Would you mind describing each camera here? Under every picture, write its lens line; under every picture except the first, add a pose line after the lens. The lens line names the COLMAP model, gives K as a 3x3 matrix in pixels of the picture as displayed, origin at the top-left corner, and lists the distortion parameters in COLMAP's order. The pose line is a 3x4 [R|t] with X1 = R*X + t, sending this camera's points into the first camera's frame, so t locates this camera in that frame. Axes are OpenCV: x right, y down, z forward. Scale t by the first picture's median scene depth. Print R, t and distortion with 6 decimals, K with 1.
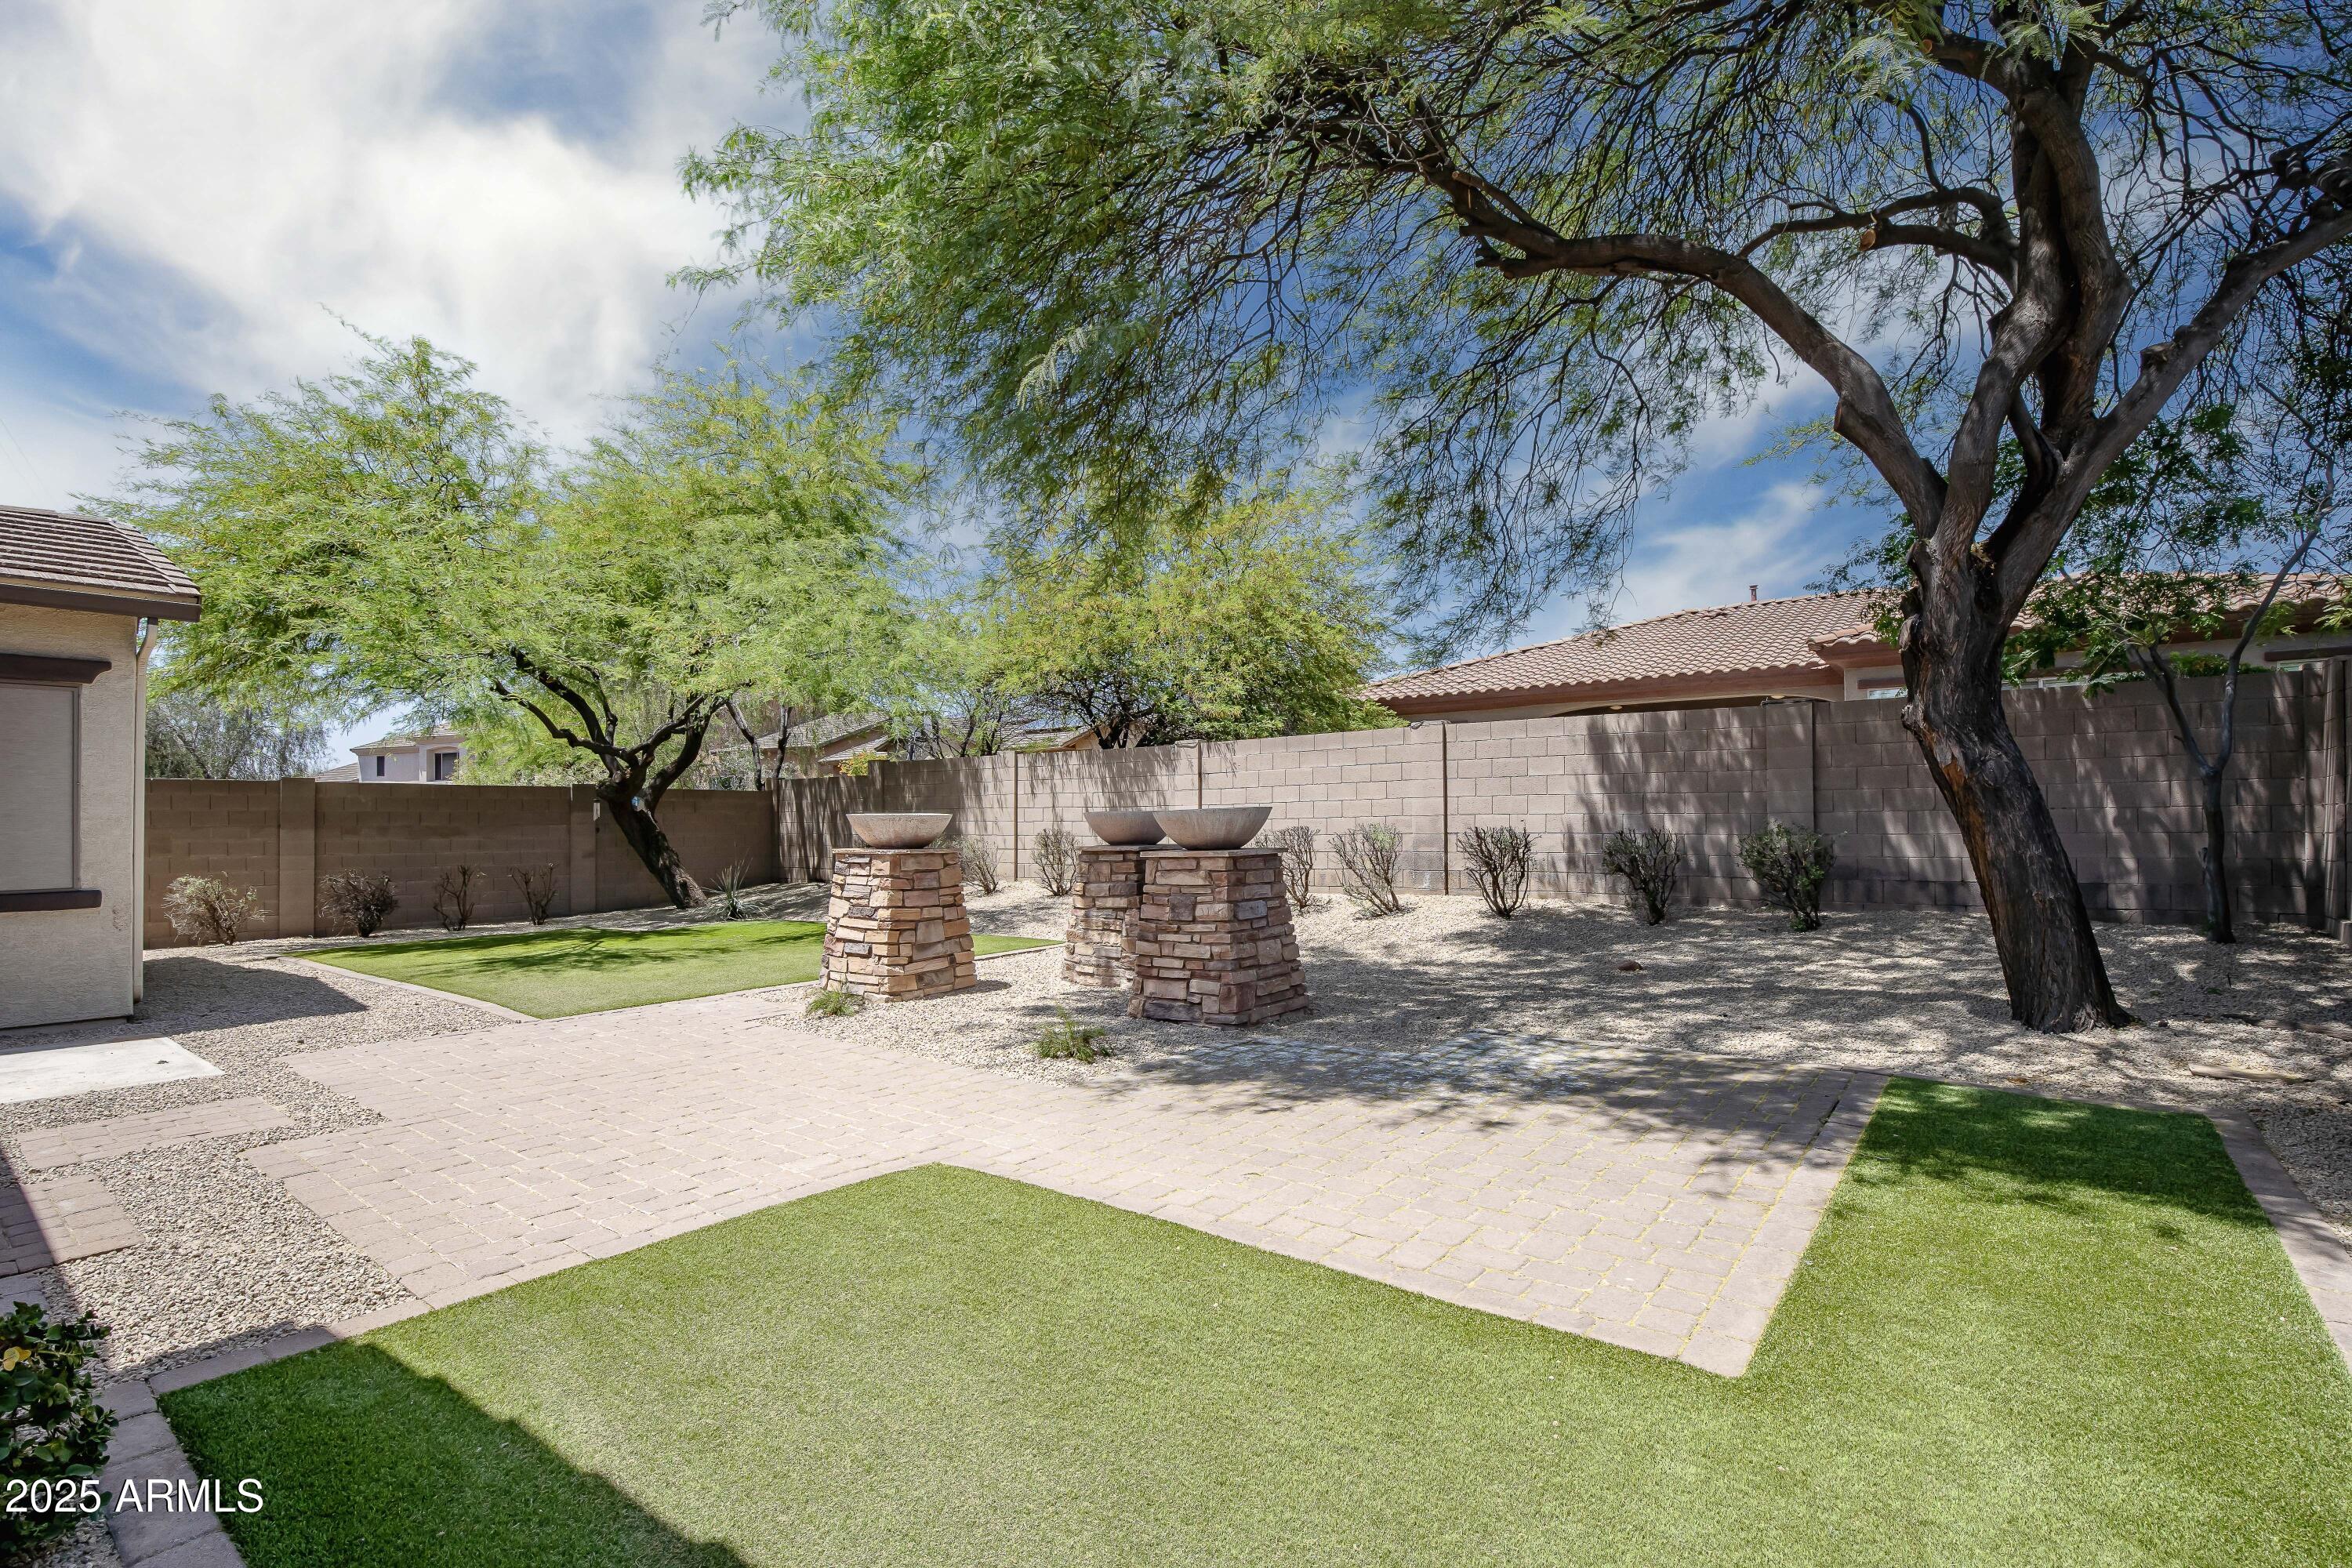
lens RADIAL K [[1102.1, 0, 1181.9], [0, 1102.1, 820.3], [0, 0, 1]] dist [-0.031810, -0.000154]
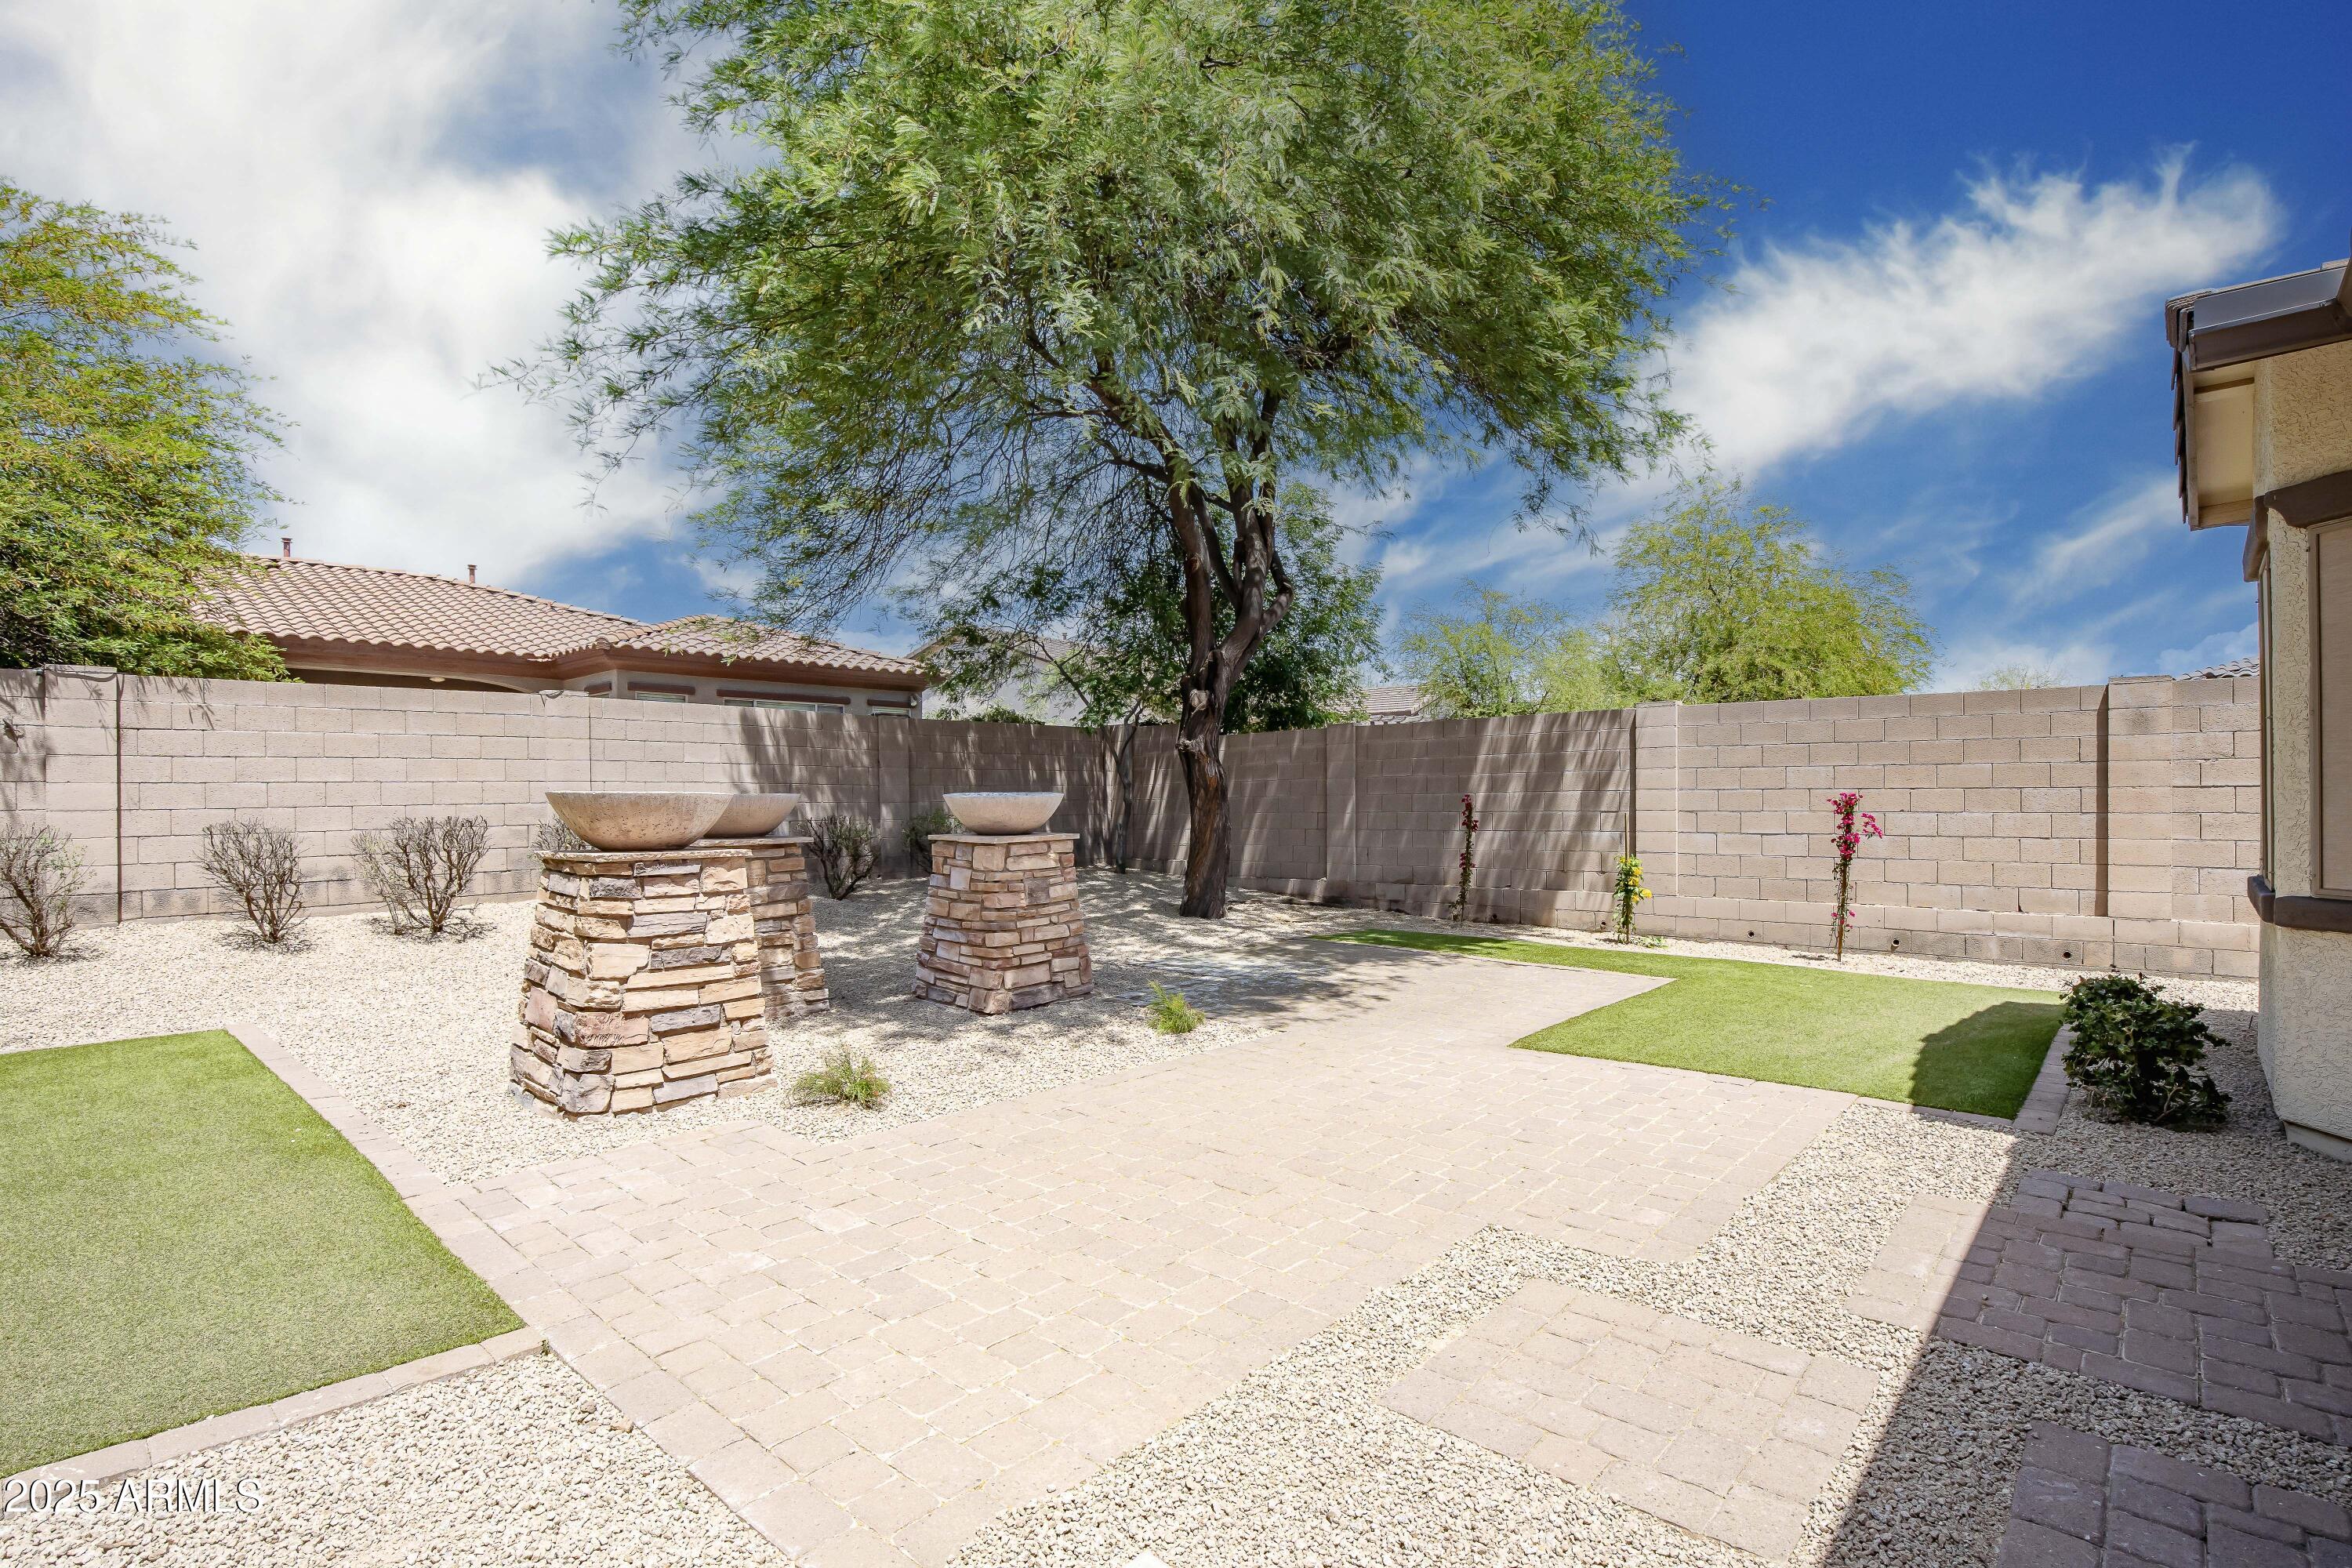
lens RADIAL K [[1136.1, 0, 1176.0], [0, 1136.1, 806.4], [0, 0, 1]] dist [-0.030767, 0.000116]
pose [[0.068933, 0.003341, 0.997616, -0.869347], [0.003311, 0.999988, -0.003578, 0.005189], [-0.997616, 0.003550, 0.068921, 0.683283]]
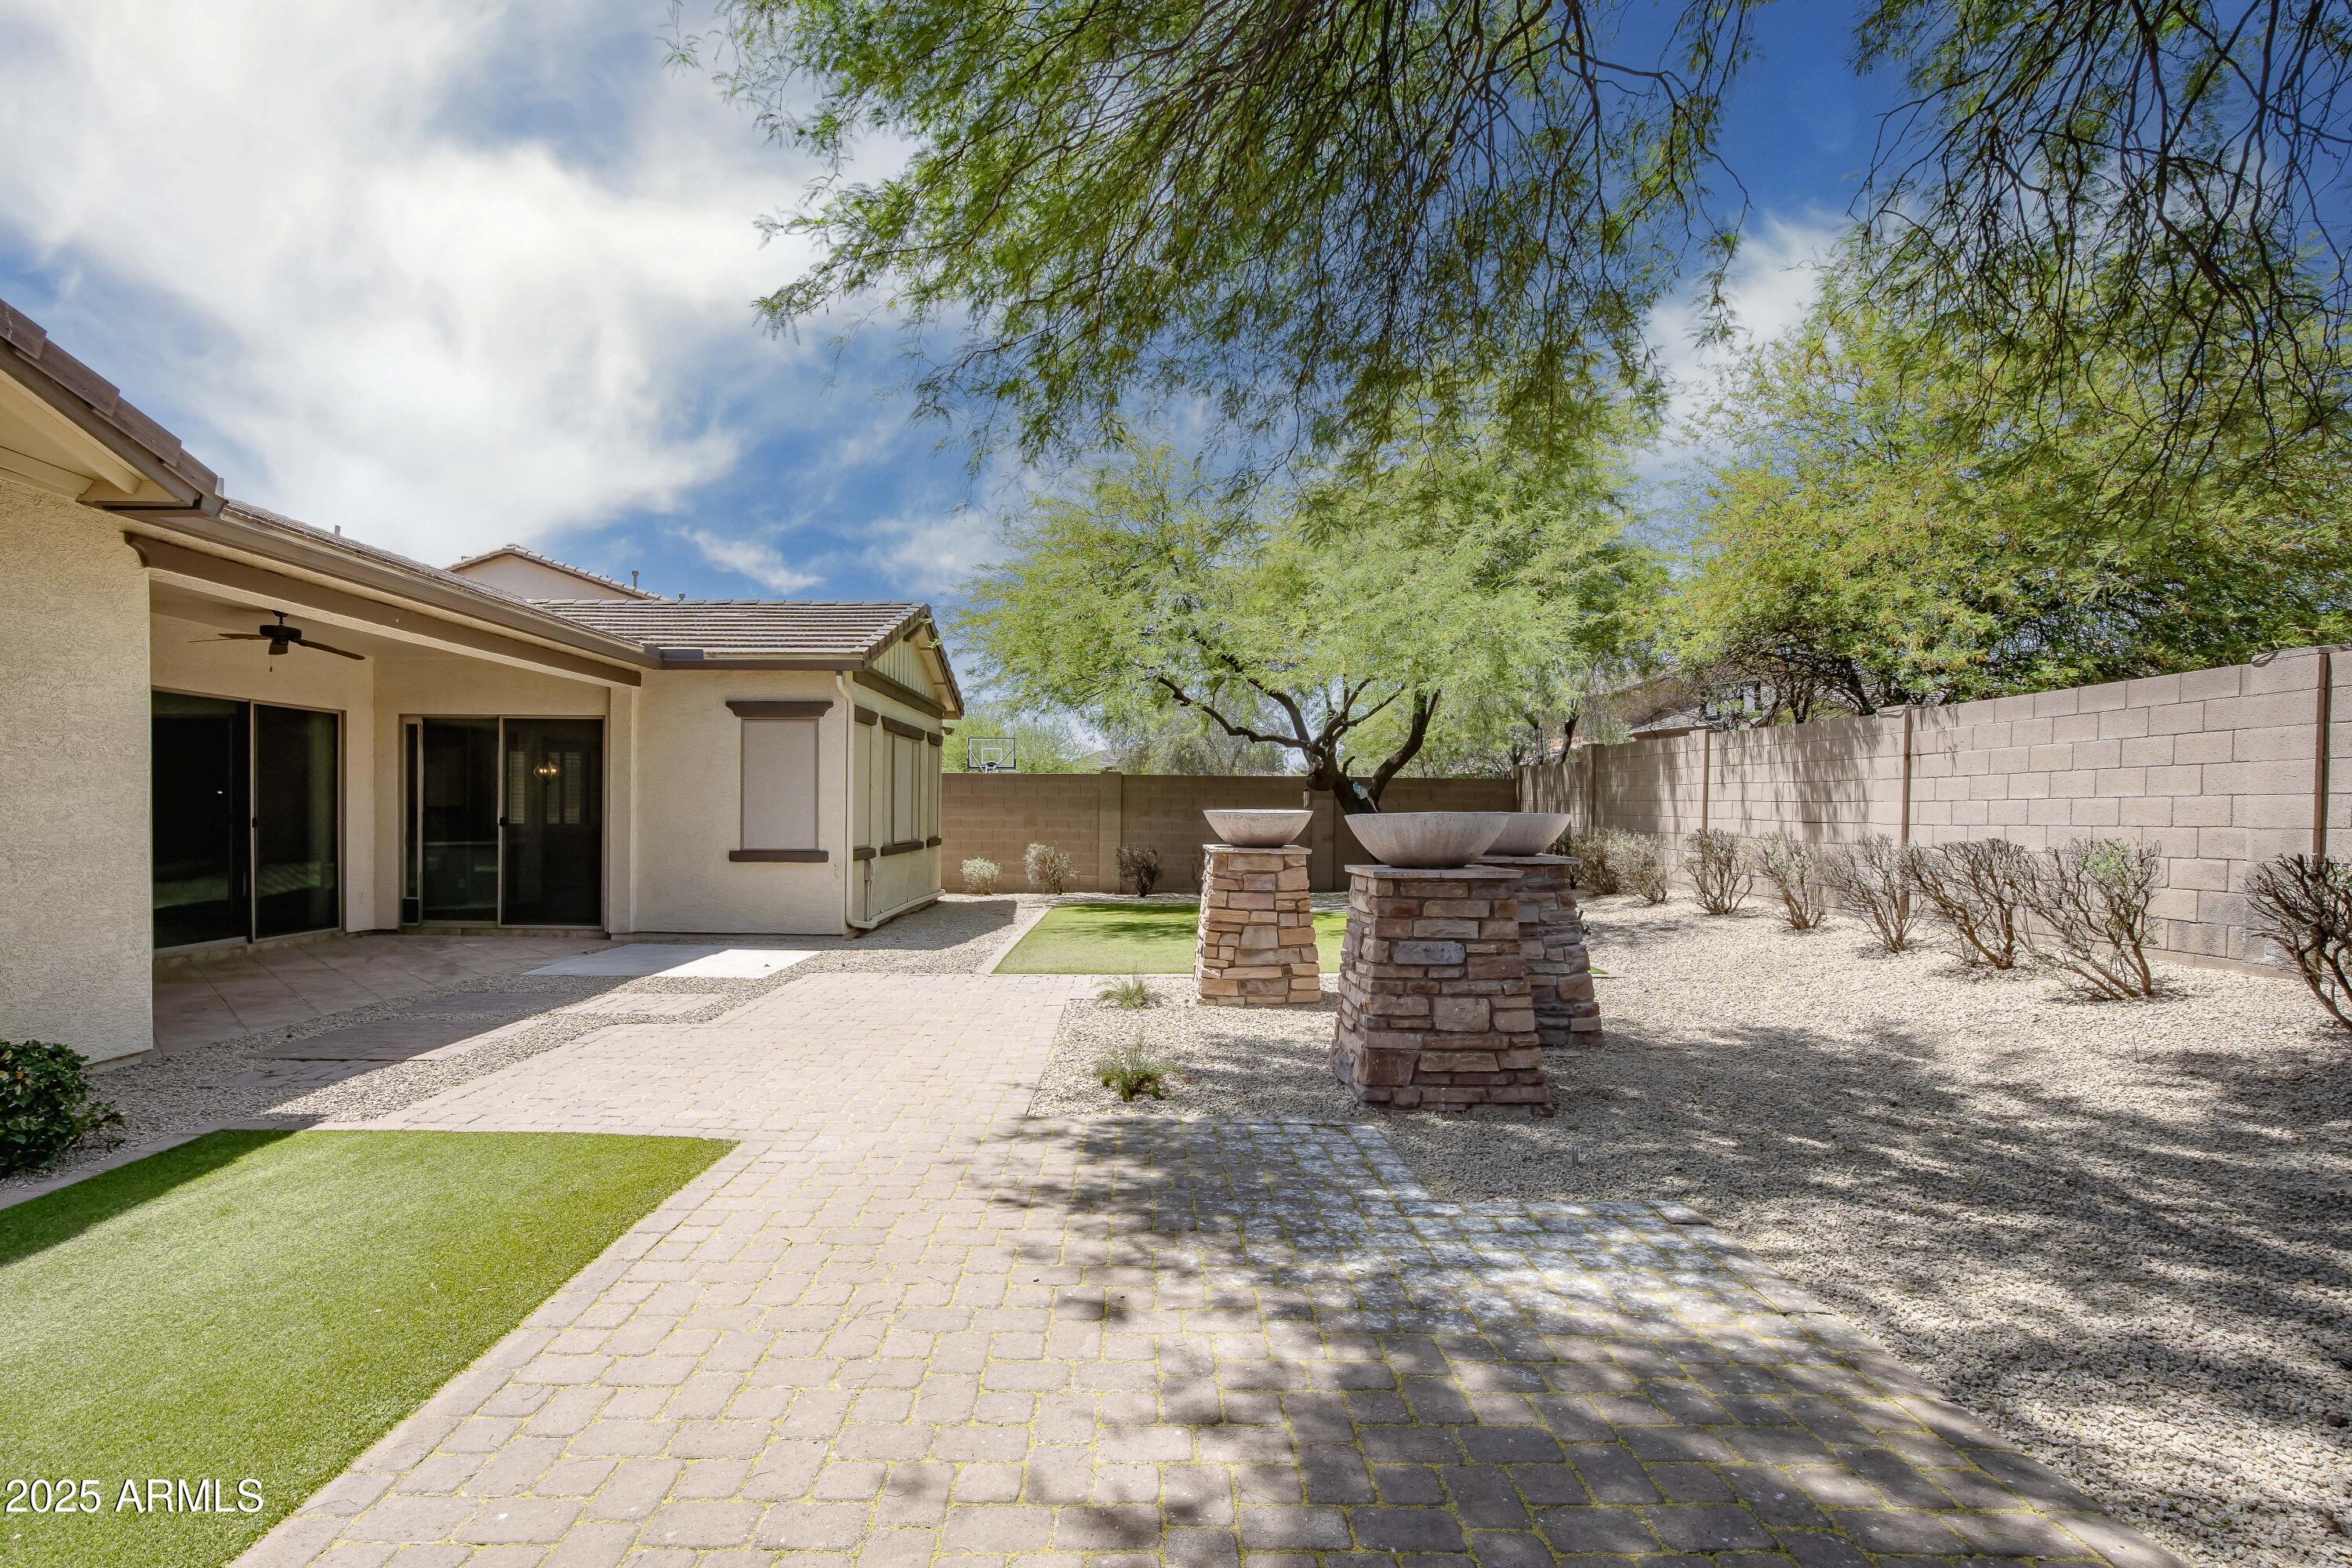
lens RADIAL K [[1098.8, 0, 1104.5], [0, 1098.8, 812.9], [0, 0, 1]] dist [-0.024686, 0.013652]
pose [[0.601280, 0.020158, -0.798784, 0.428350], [-0.013616, 0.999795, 0.014982, -0.016482], [0.798922, 0.001868, 0.601431, 0.324156]]
